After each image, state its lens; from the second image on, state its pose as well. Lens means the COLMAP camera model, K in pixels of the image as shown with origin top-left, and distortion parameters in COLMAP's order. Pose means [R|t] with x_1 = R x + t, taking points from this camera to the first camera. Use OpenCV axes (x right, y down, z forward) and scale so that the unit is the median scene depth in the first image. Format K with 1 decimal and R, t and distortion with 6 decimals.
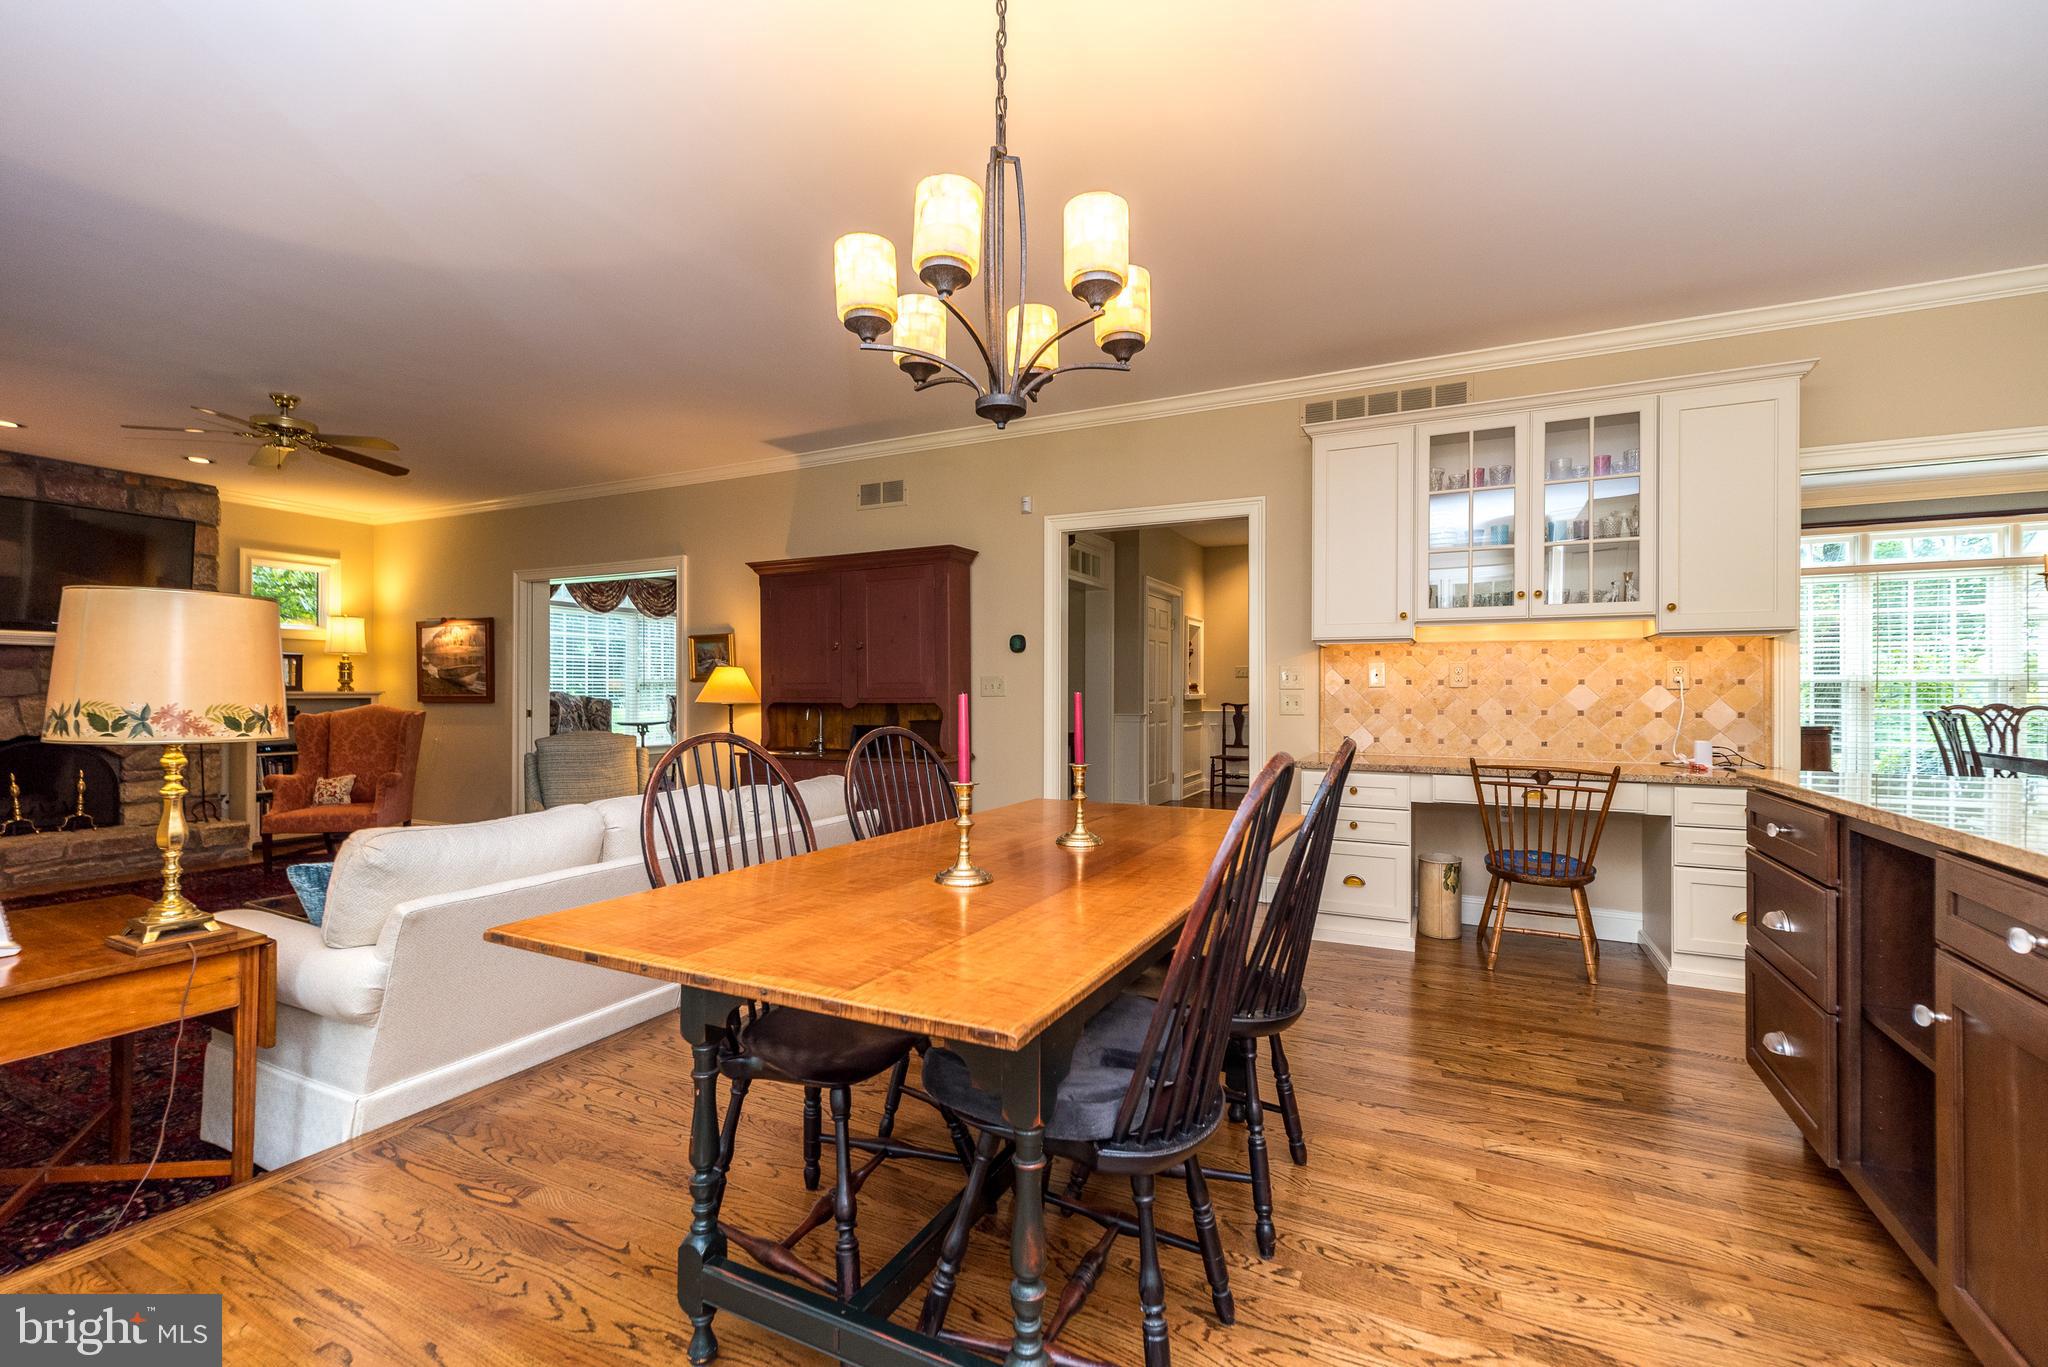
lens RADIAL K [[896.8, 0, 1020.6], [0, 896.8, 690.0], [0, 0, 1]] dist [0.011666, -0.000637]
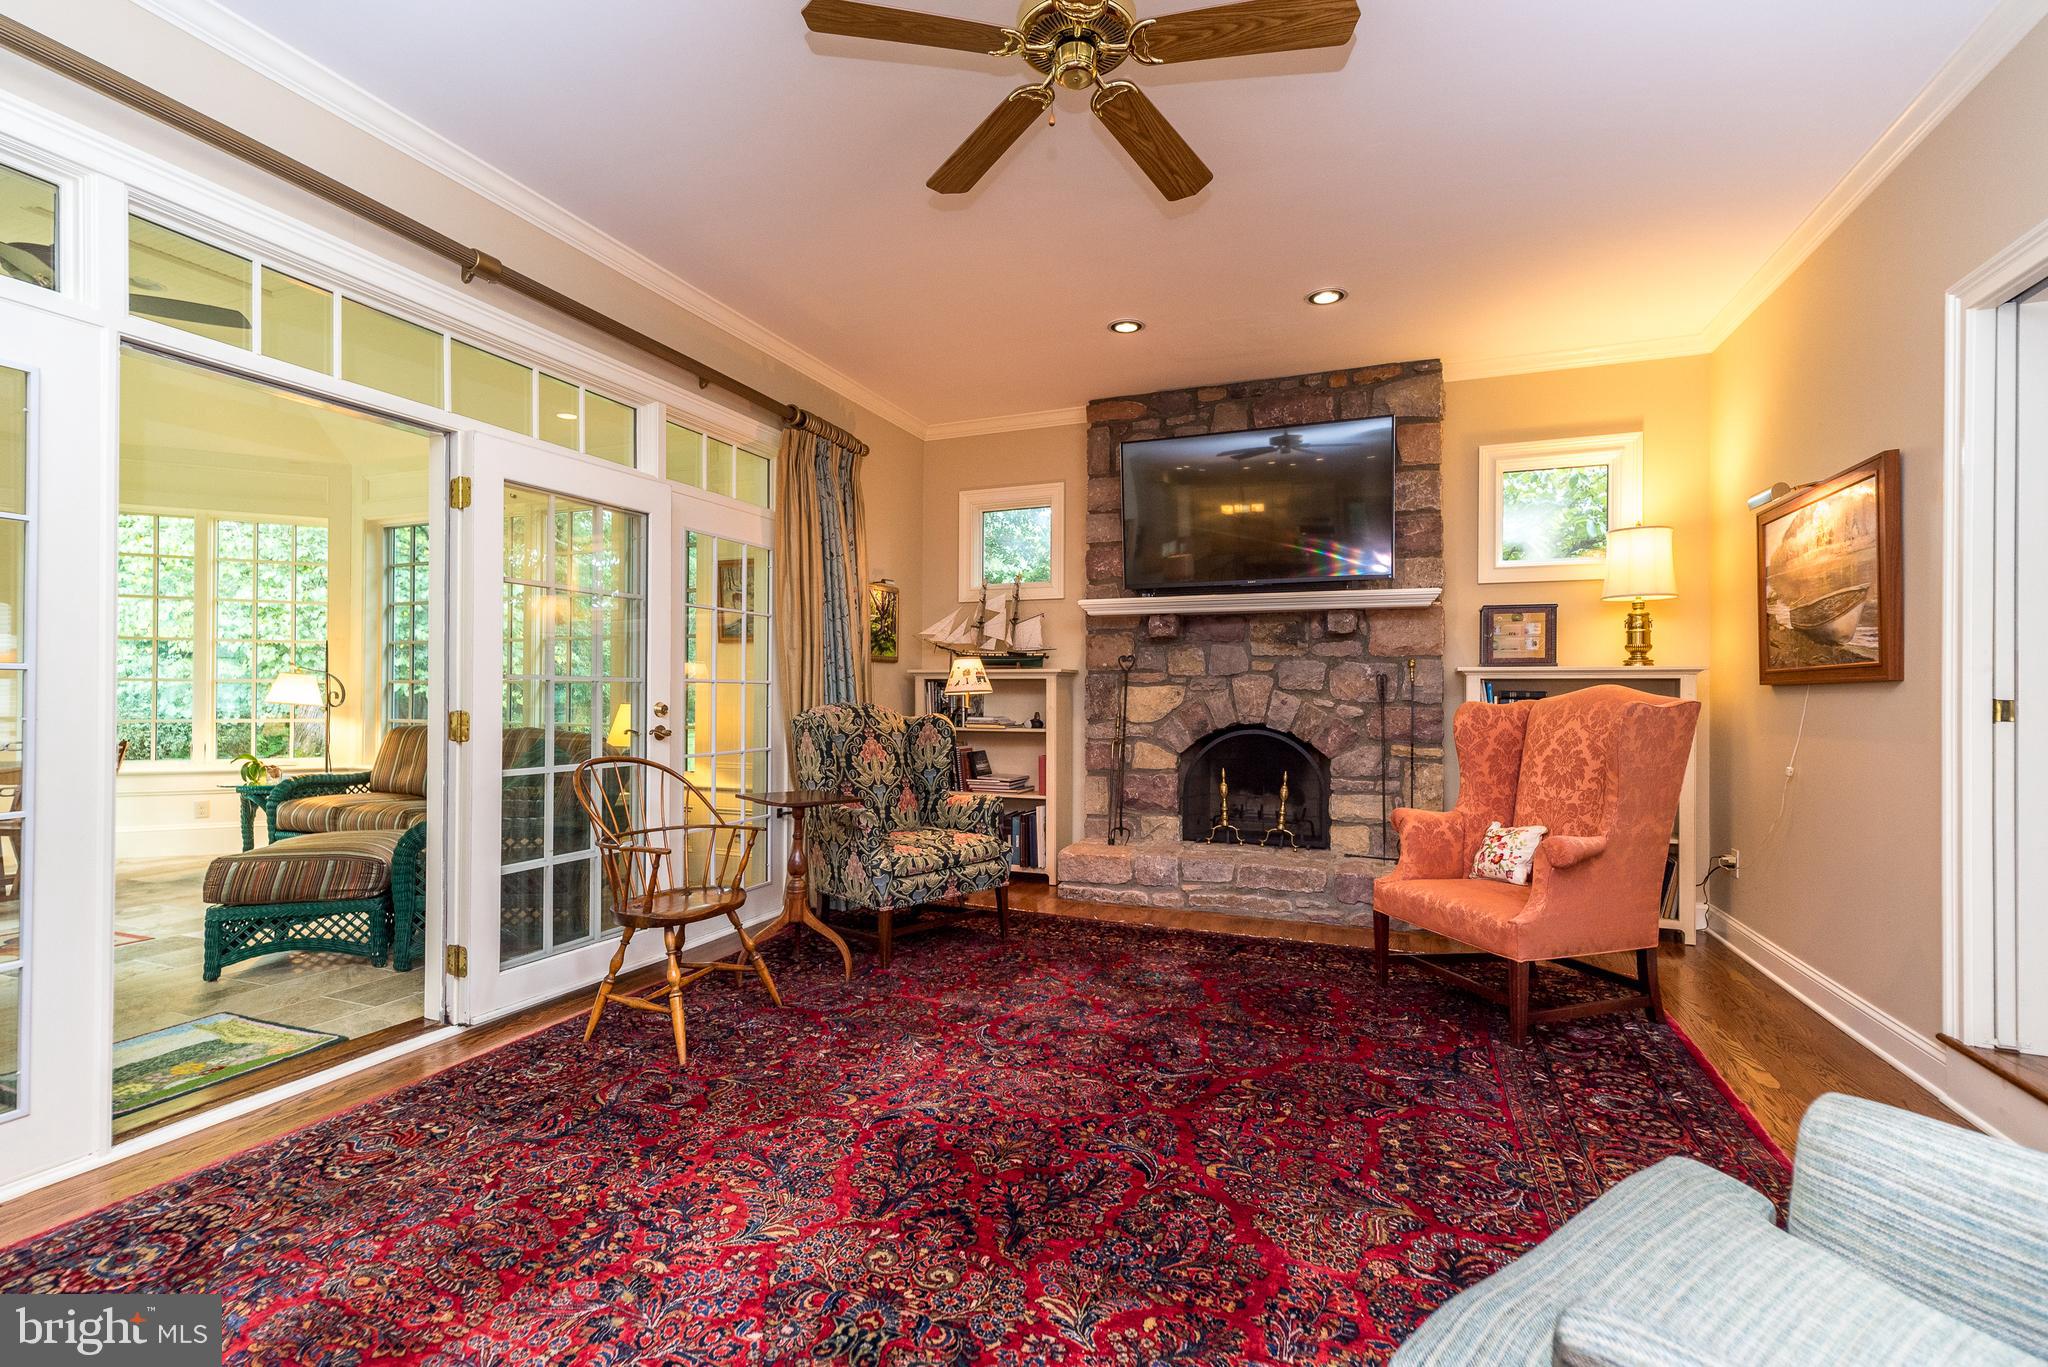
lens RADIAL K [[896.8, 0, 1020.6], [0, 896.8, 690.0], [0, 0, 1]] dist [0.011666, -0.000637]
pose [[0.082140, -0.008218, -0.996587, -0.247861], [-0.004006, 0.999955, -0.008576, 0.022551], [0.996613, 0.004697, 0.082104, 0.613986]]
